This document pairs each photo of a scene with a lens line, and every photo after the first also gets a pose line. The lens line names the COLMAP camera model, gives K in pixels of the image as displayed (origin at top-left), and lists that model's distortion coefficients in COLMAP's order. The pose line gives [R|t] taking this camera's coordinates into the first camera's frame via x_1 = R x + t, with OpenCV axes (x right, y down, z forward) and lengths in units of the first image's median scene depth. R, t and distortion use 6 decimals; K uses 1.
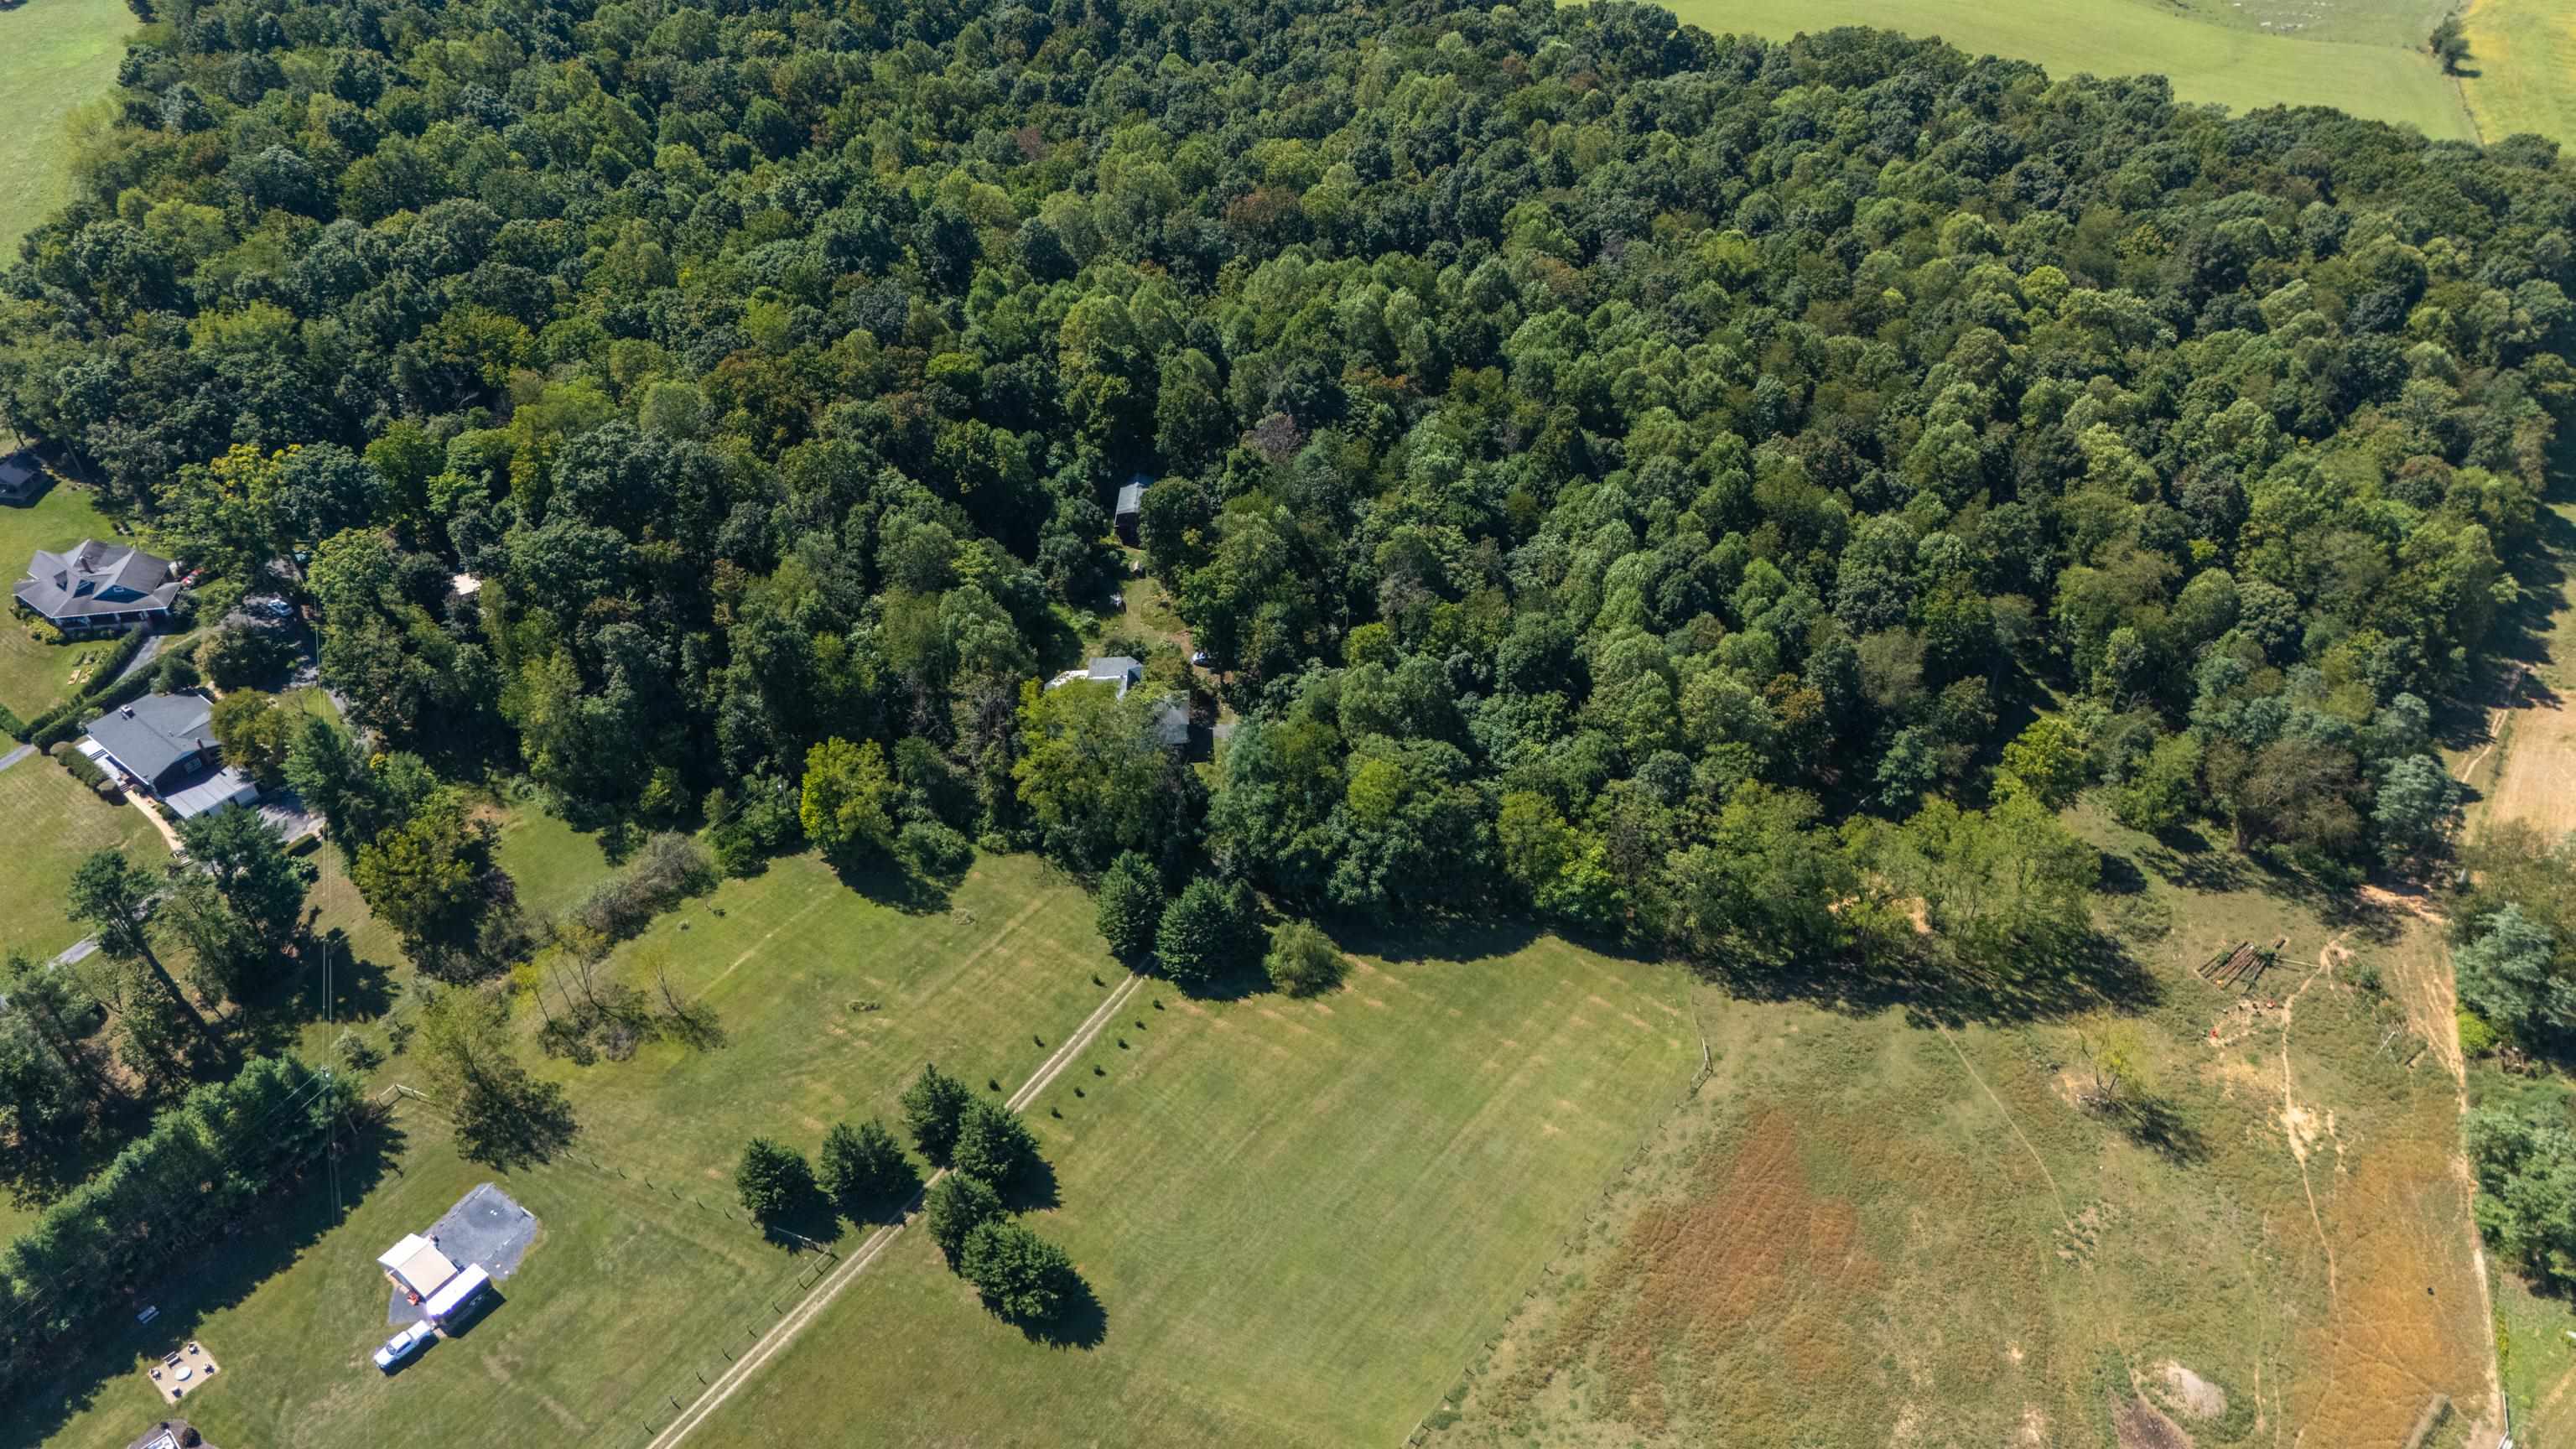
lens RADIAL K [[1912.8, 0, 1294.6], [0, 1912.8, 727.5], [0, 0, 1]] dist [0.072203, -0.075038]
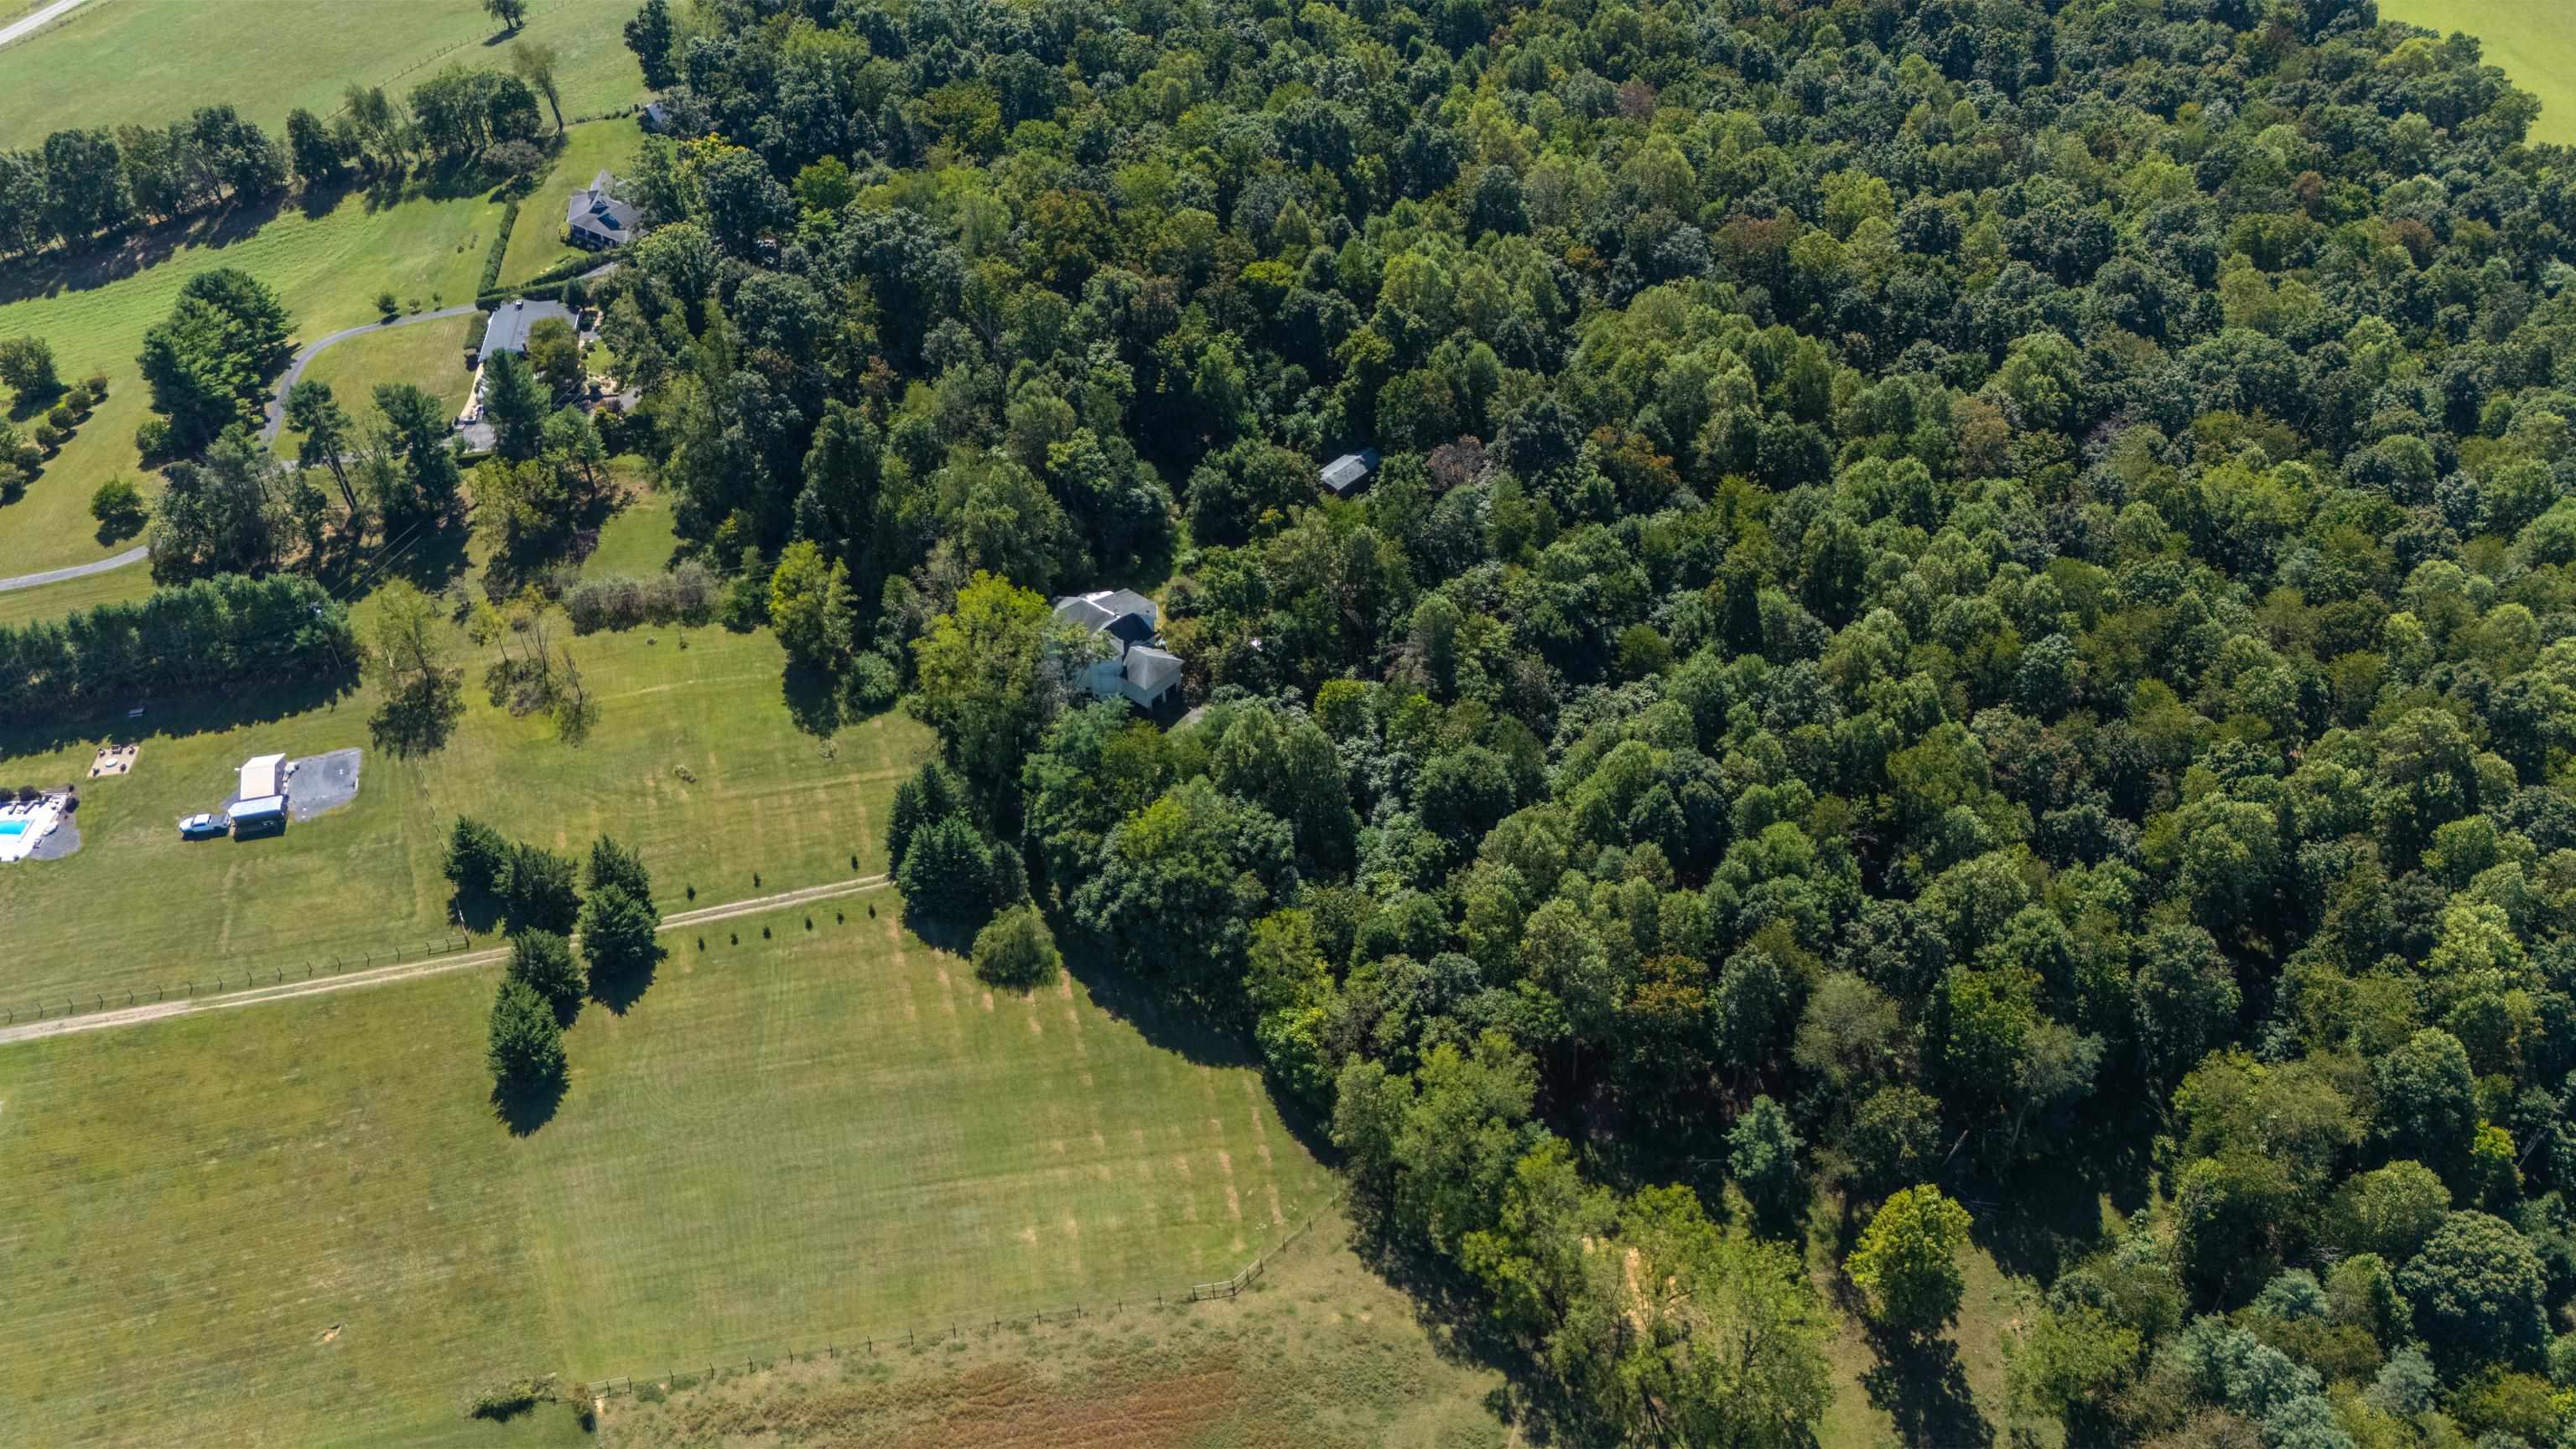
lens RADIAL K [[1912.8, 0, 1291.0], [0, 1912.8, 734.8], [0, 0, 1]] dist [0.072203, -0.075038]
pose [[0.740874, 0.444588, -0.503435, 0.535132], [-0.420625, 0.891492, 0.168276, -0.189590], [0.523622, 0.087086, 0.847488, 0.259963]]
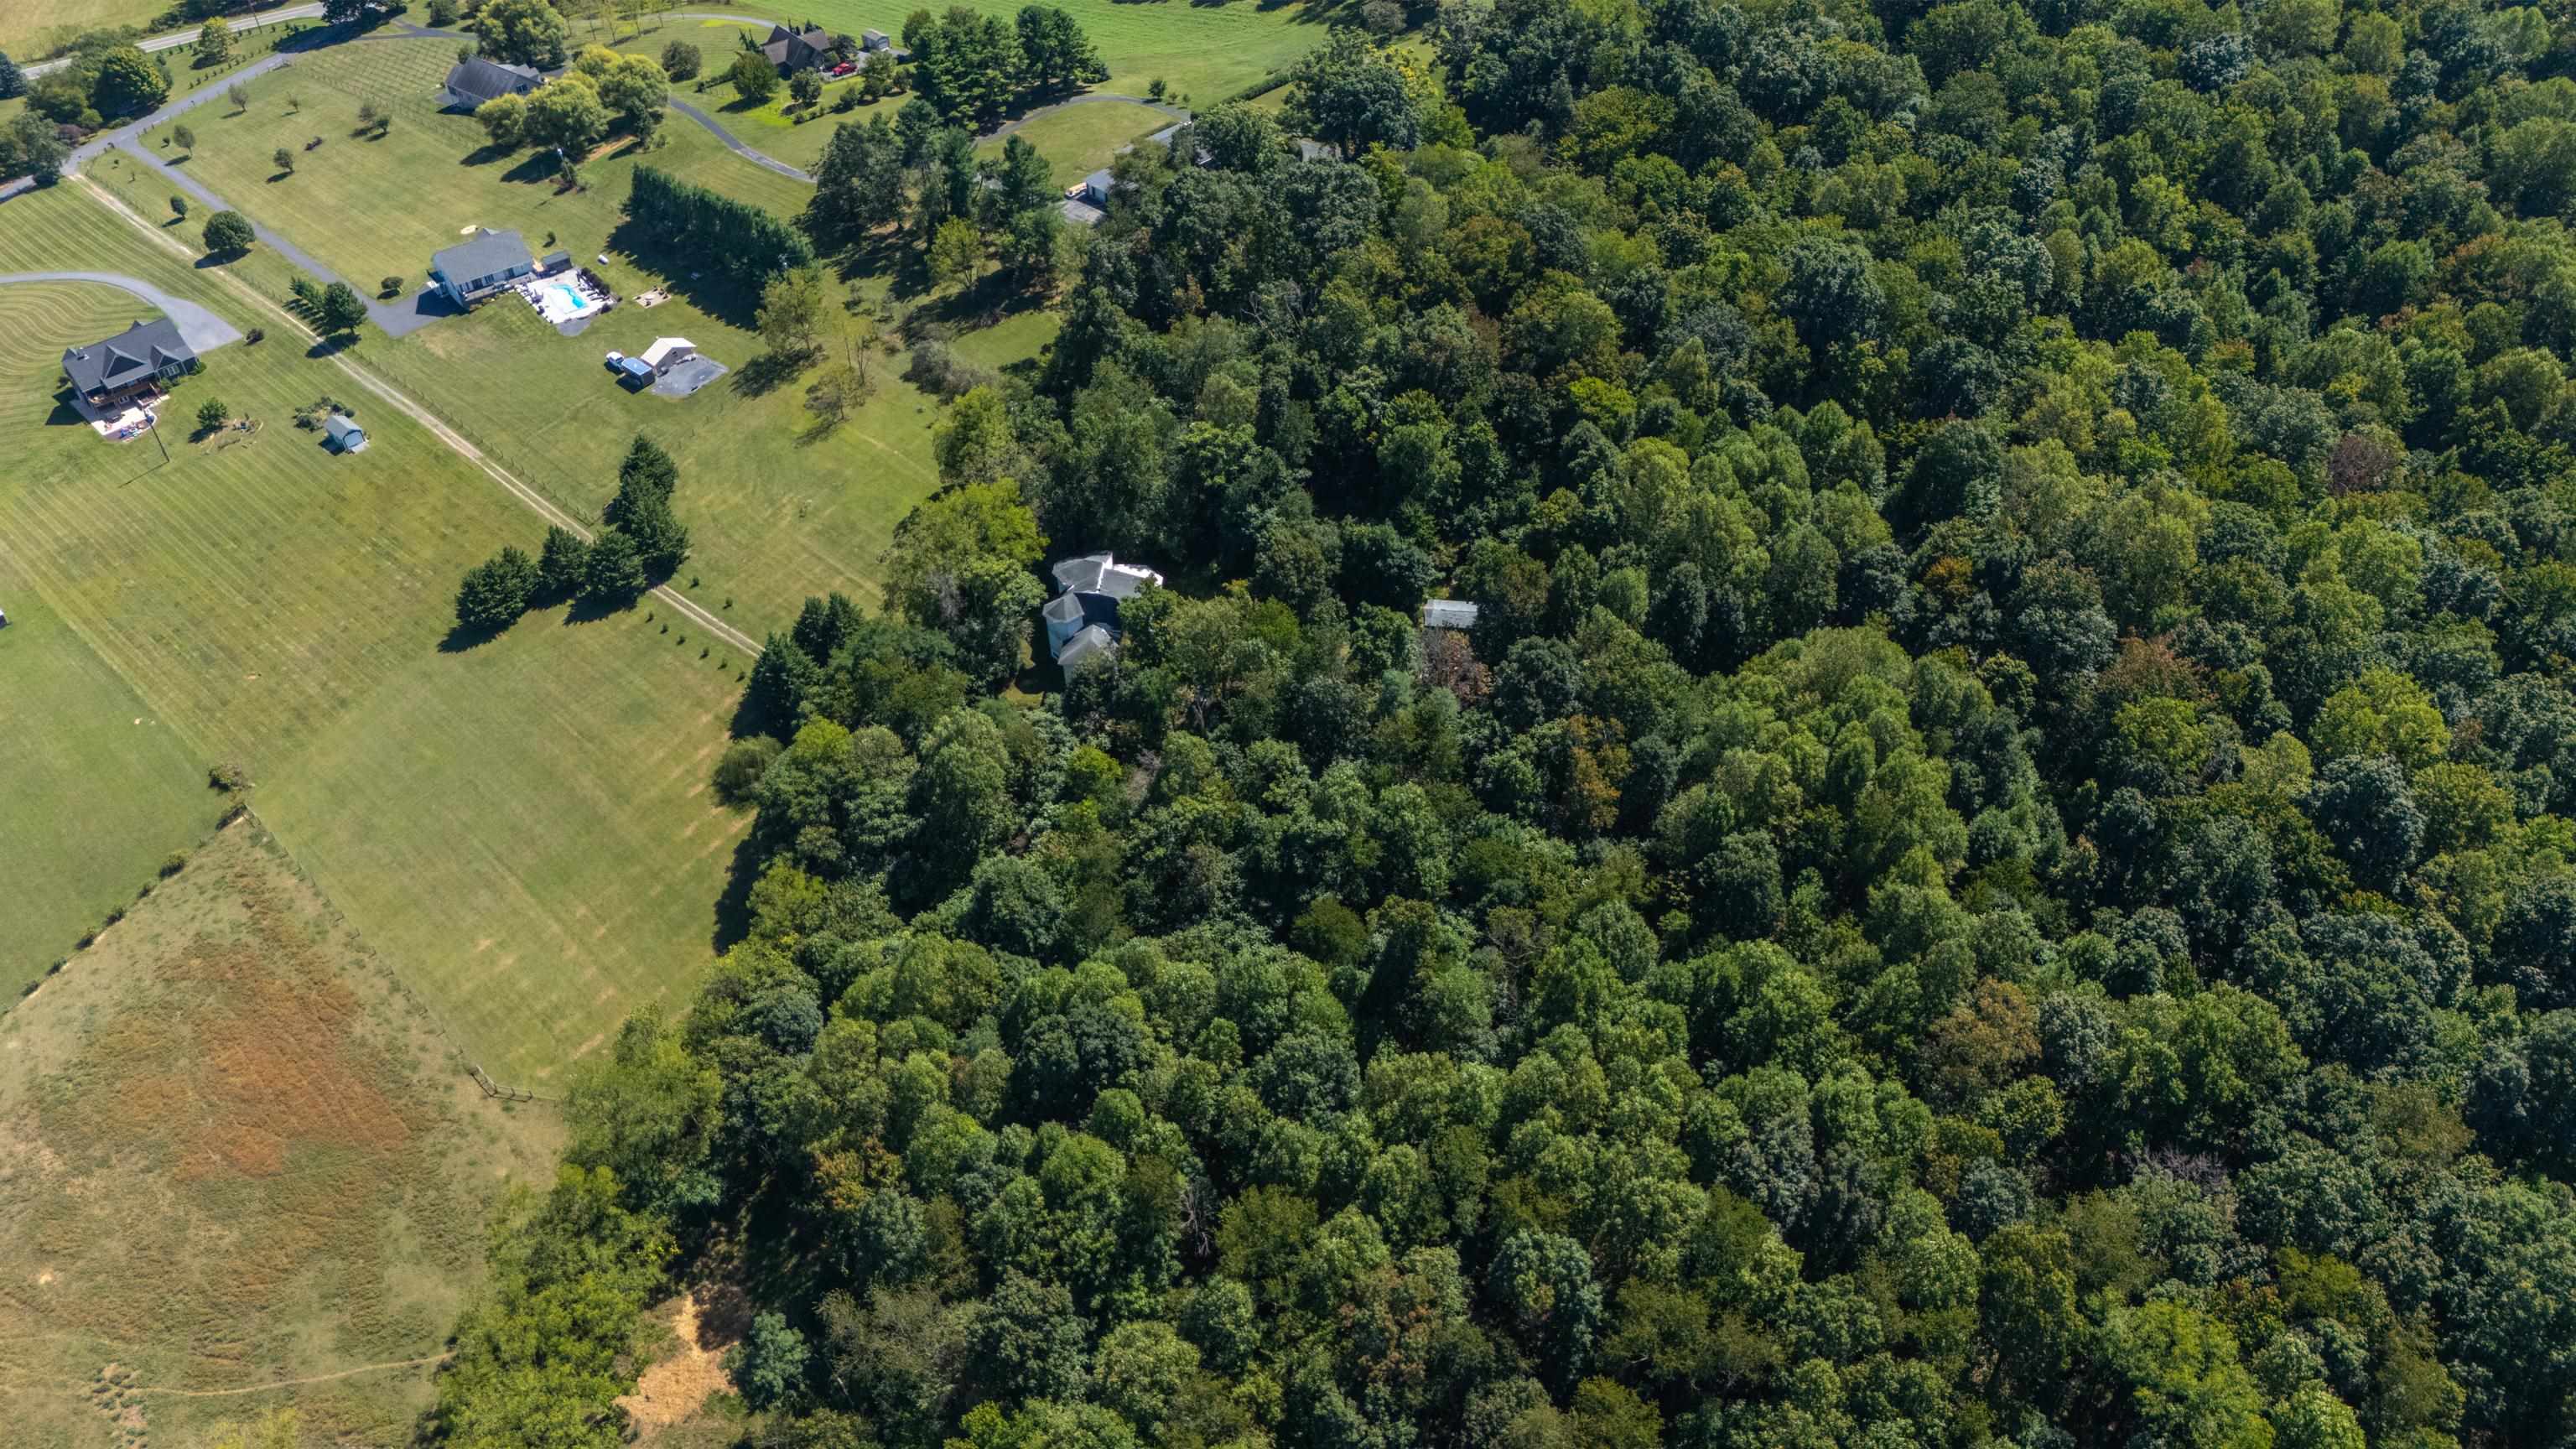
lens RADIAL K [[1912.8, 0, 1279.8], [0, 1912.8, 711.0], [0, 0, 1]] dist [0.072203, -0.075038]
pose [[-0.119714, 0.677037, -0.726147, 0.696931], [-0.610641, 0.526485, 0.591550, -0.677236], [0.782806, 0.514232, 0.350399, 0.845313]]
